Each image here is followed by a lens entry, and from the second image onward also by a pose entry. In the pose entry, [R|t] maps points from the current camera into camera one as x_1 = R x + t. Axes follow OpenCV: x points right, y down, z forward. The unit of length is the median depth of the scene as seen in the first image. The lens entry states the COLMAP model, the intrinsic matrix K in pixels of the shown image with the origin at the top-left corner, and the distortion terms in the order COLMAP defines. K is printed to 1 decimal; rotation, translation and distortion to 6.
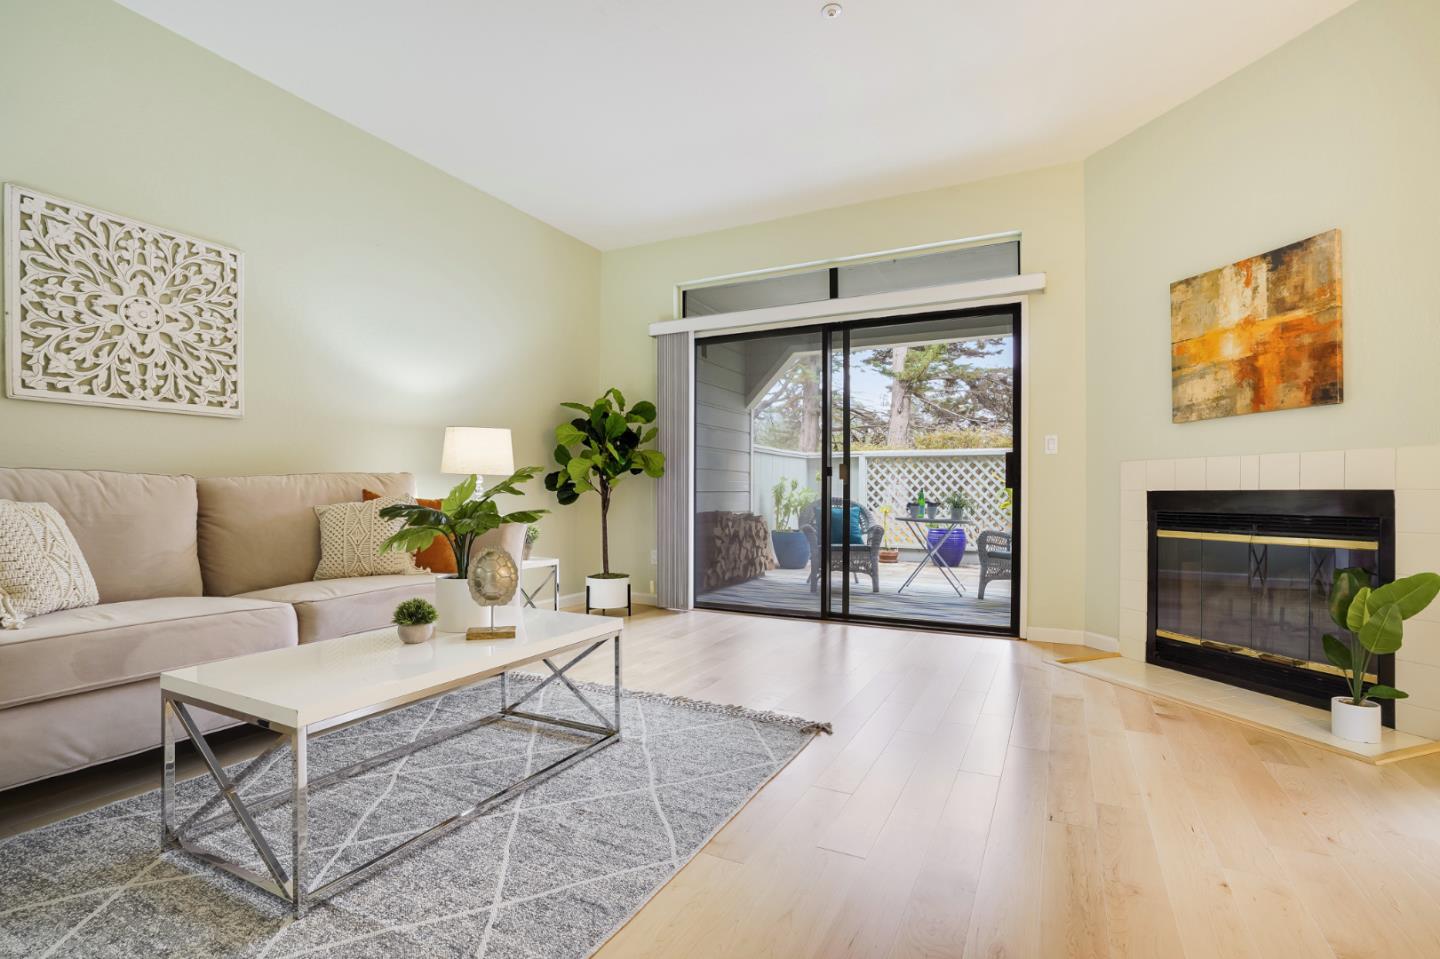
lens RADIAL K [[669.0, 0, 719.1], [0, 669.0, 493.7], [0, 0, 1]] dist [-0.041867, 0.018637]
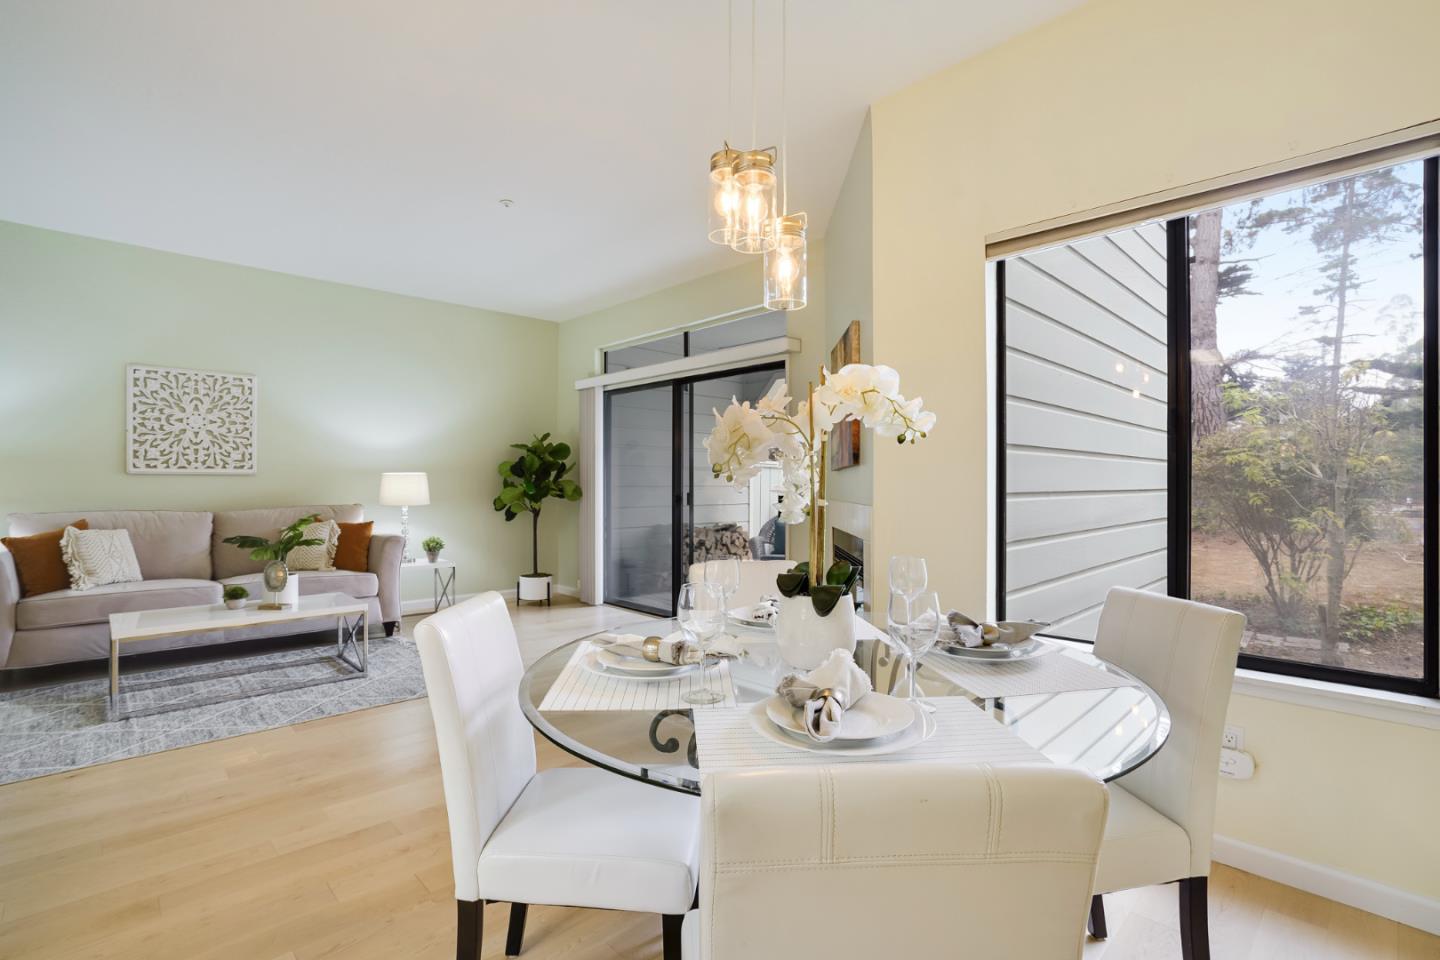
lens RADIAL K [[679.0, 0, 724.6], [0, 679.0, 482.7], [0, 0, 1]] dist [-0.044858, 0.020255]
pose [[0.943555, -0.001663, -0.331213, 0.942600], [0.000164, 0.999990, -0.004553, -0.080958], [0.331217, 0.004242, 0.943545, -0.215231]]
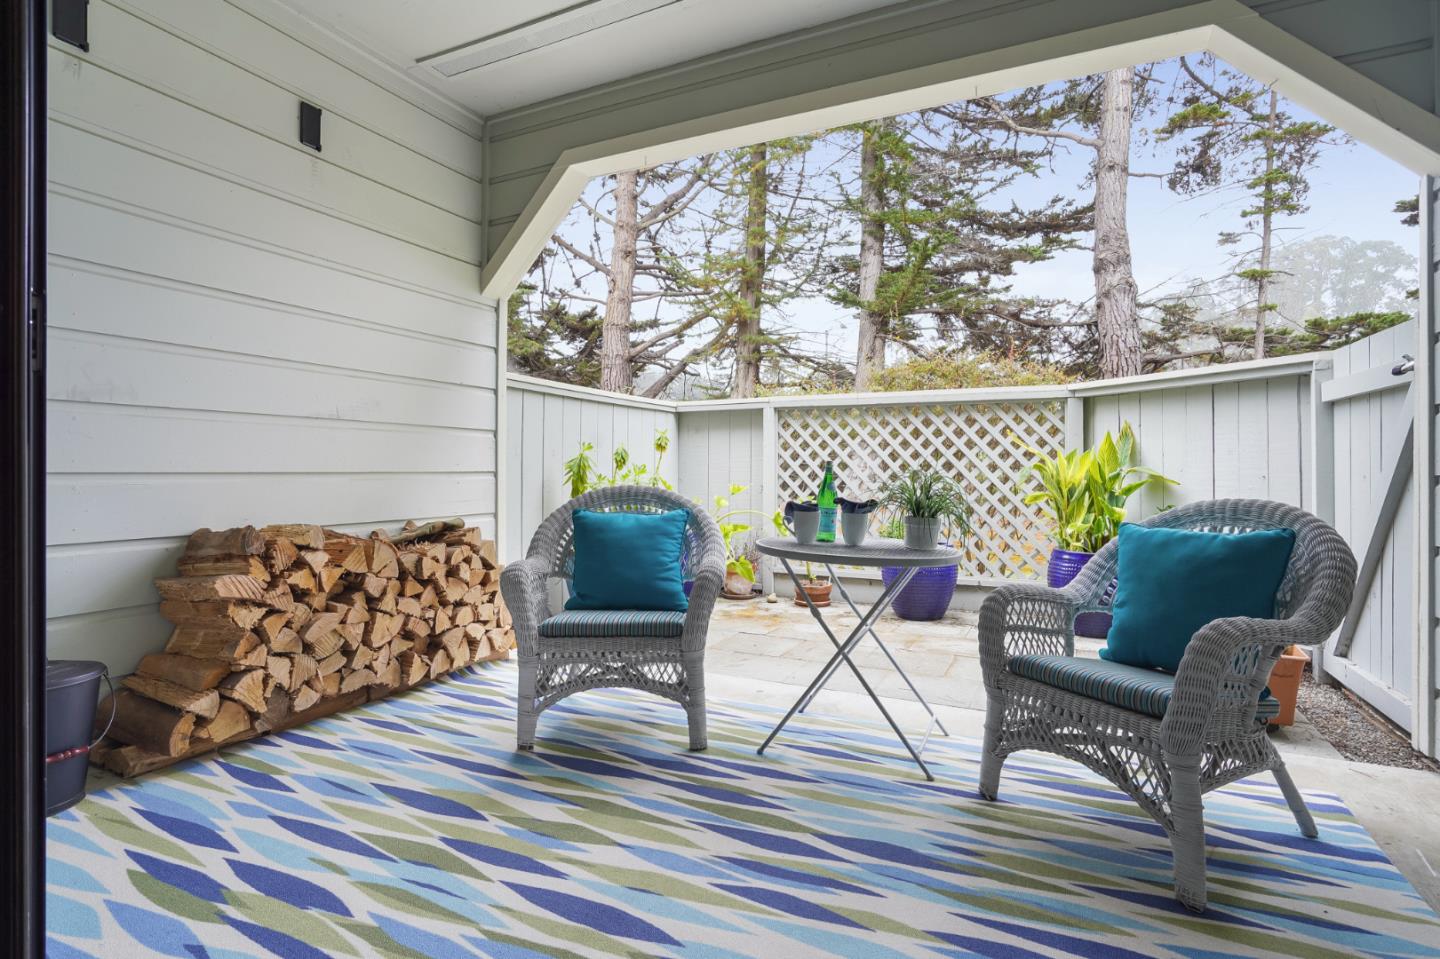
lens RADIAL K [[701.8, 0, 727.0], [0, 701.8, 474.4], [0, 0, 1]] dist [-0.046423, 0.000064]
pose [[0.999758, -0.002332, 0.021894, 0.483511], [0.002319, 0.999997, 0.000599, -0.003550], [-0.021896, -0.000548, 0.999760, 1.238162]]
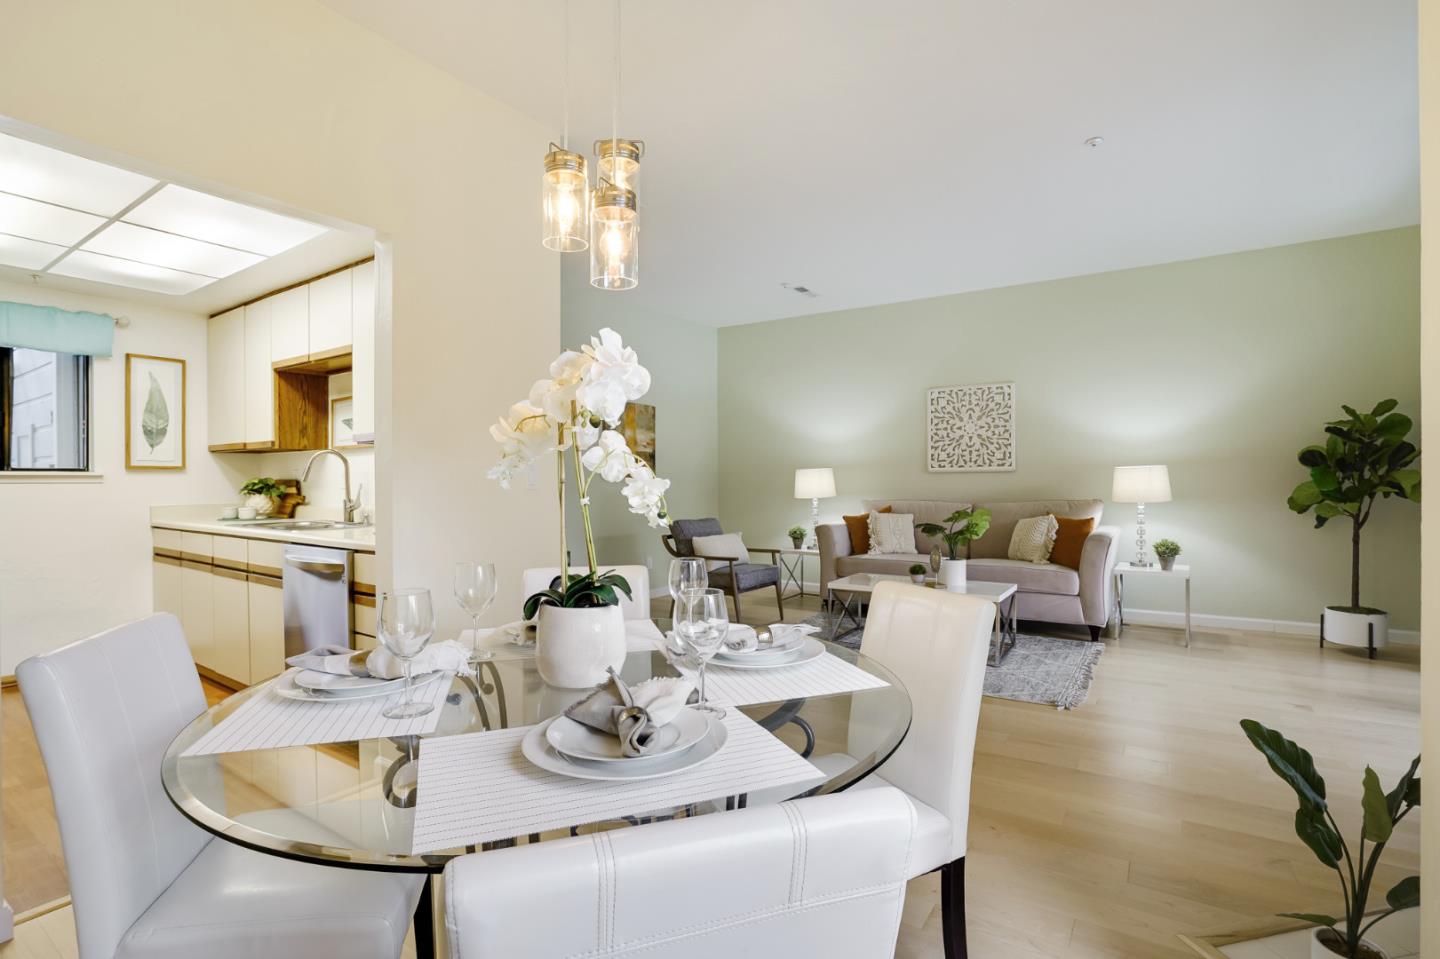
lens RADIAL K [[679.0, 0, 724.6], [0, 679.0, 482.2], [0, 0, 1]] dist [-0.044858, 0.020255]
pose [[-0.116676, 0.002119, -0.993168, 1.238884], [0.005724, 0.999983, 0.001461, -0.085095], [0.993154, -0.005515, -0.116686, 0.377822]]
